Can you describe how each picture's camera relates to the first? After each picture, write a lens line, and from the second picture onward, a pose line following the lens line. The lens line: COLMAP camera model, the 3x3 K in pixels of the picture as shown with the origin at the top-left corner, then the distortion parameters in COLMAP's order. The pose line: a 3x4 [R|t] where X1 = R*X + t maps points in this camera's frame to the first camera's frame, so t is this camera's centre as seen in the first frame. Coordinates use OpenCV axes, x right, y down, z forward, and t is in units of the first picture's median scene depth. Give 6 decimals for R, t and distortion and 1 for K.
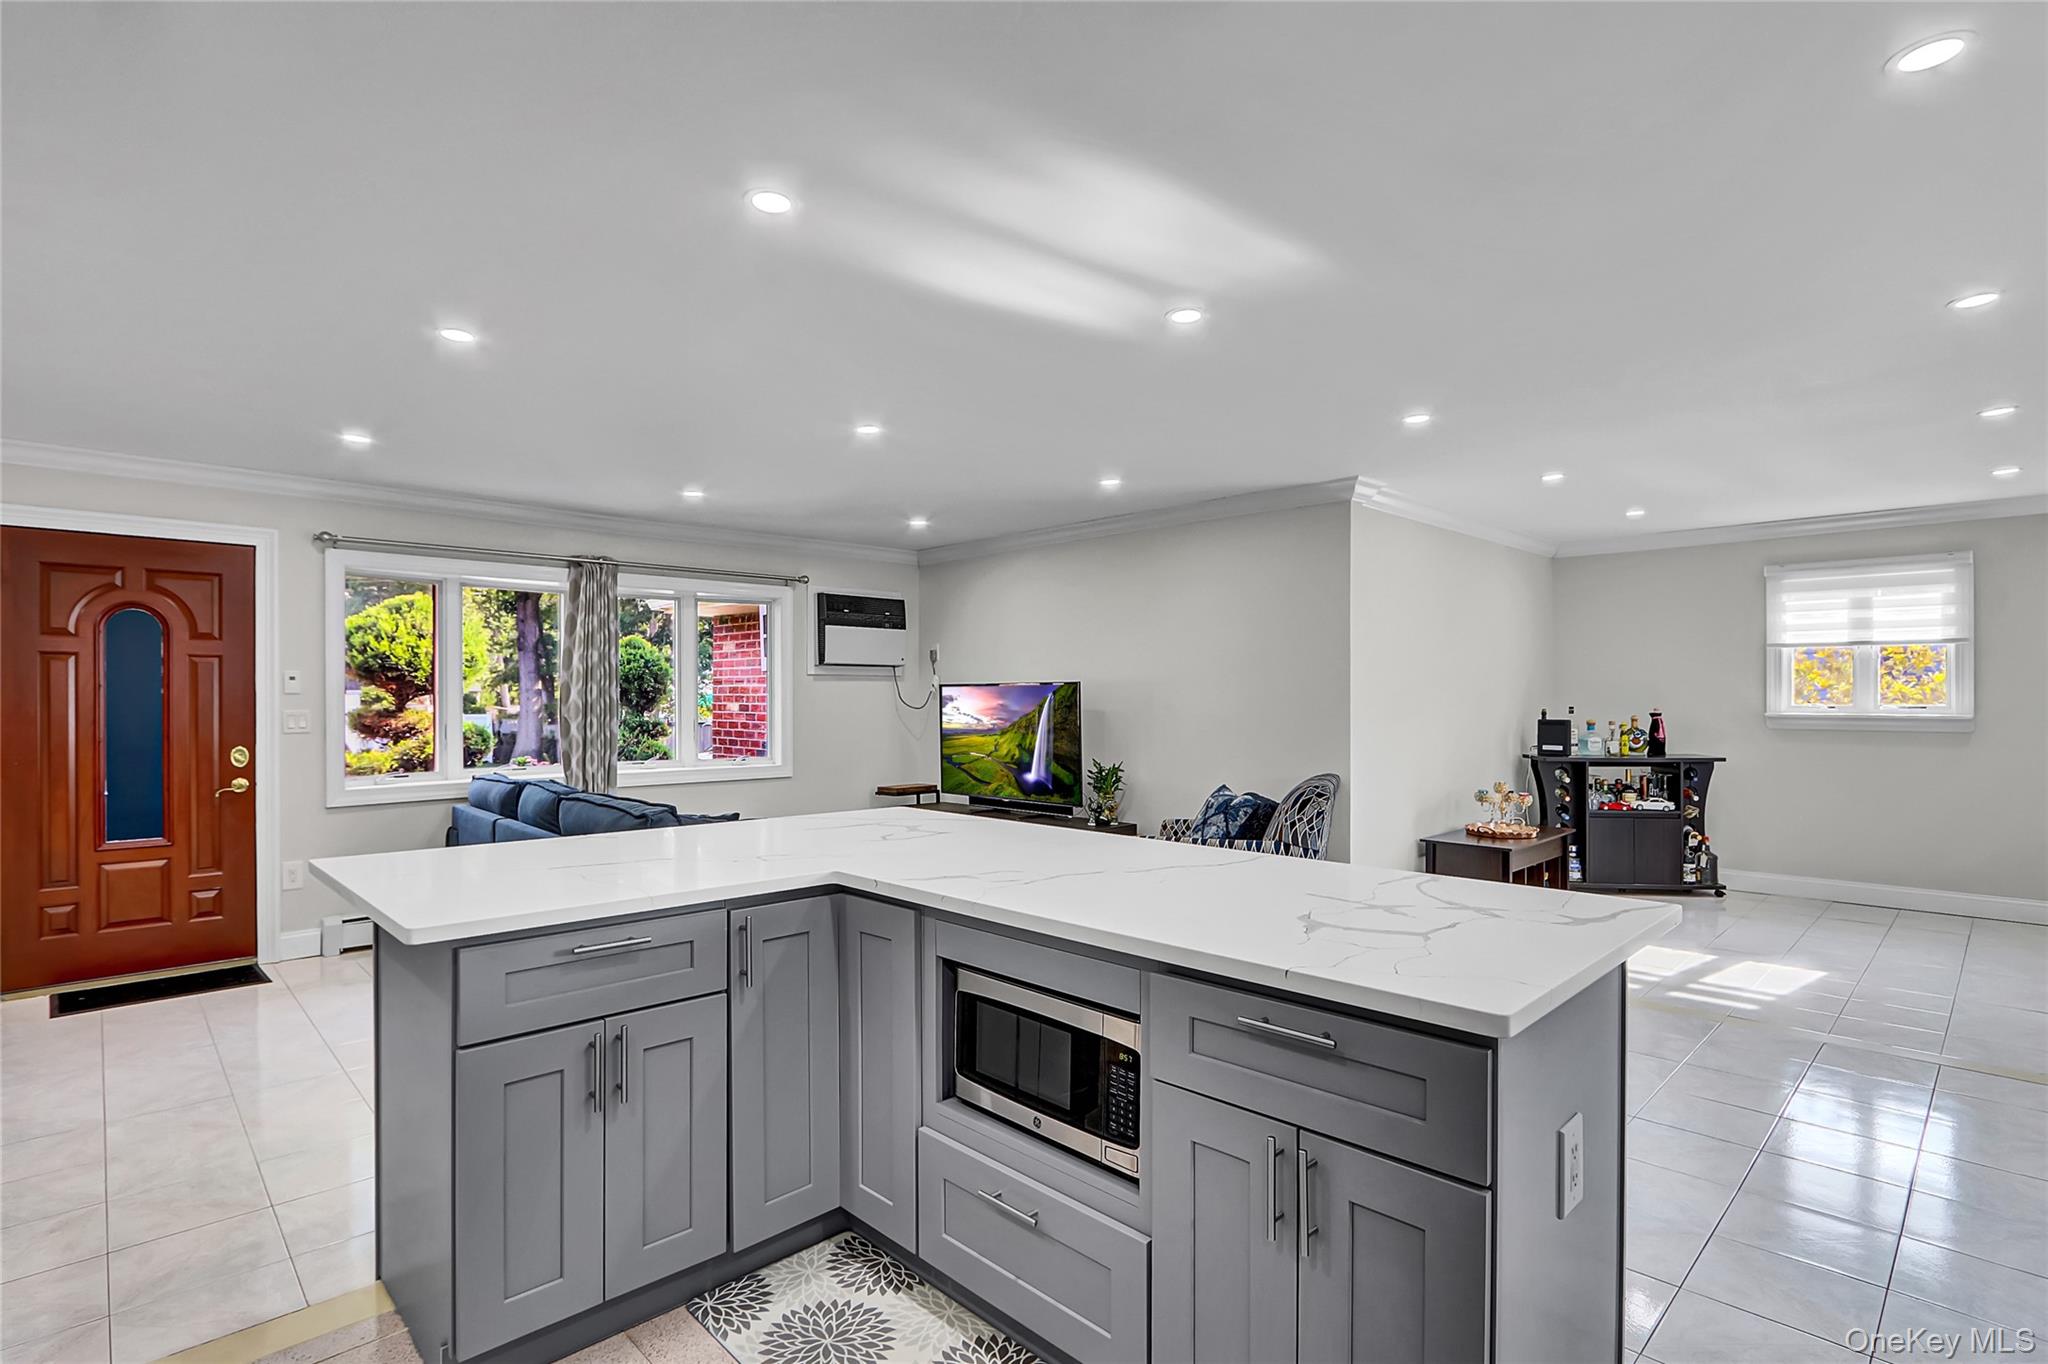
lens RADIAL K [[980.6, 0, 989.4], [0, 980.6, 702.3], [0, 0, 1]] dist [-0.008431, 0.000915]
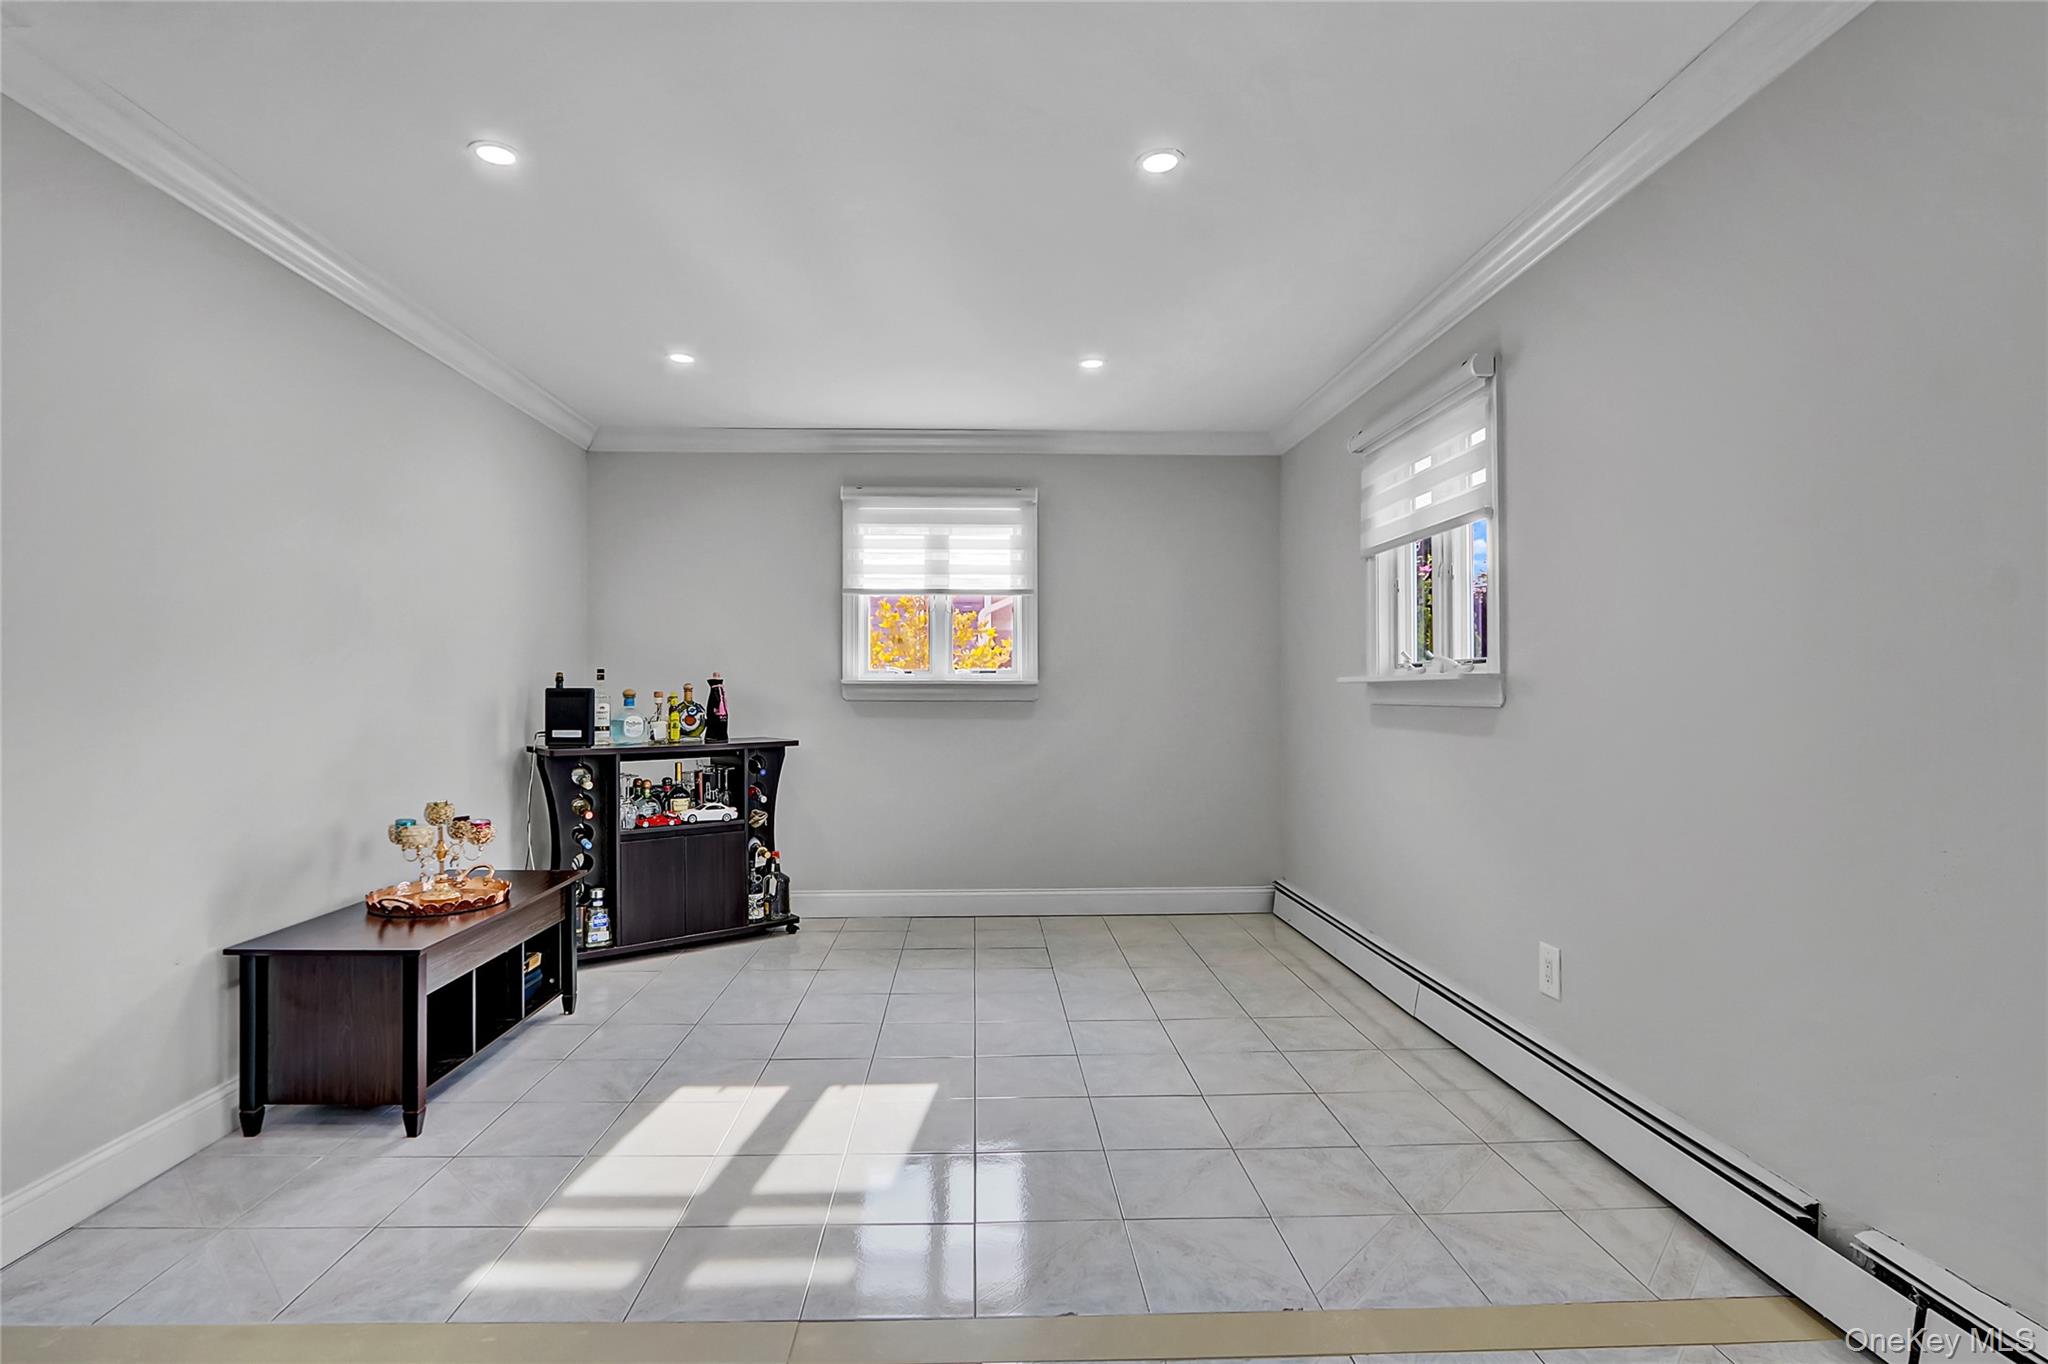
lens RADIAL K [[980.6, 0, 1021.4], [0, 980.6, 684.8], [0, 0, 1]] dist [-0.008431, 0.000915]
pose [[0.645609, 0.007308, 0.763633, 0.276235], [0.002897, 0.999924, -0.012018, 0.022654], [-0.763662, 0.009972, 0.645539, 0.365275]]
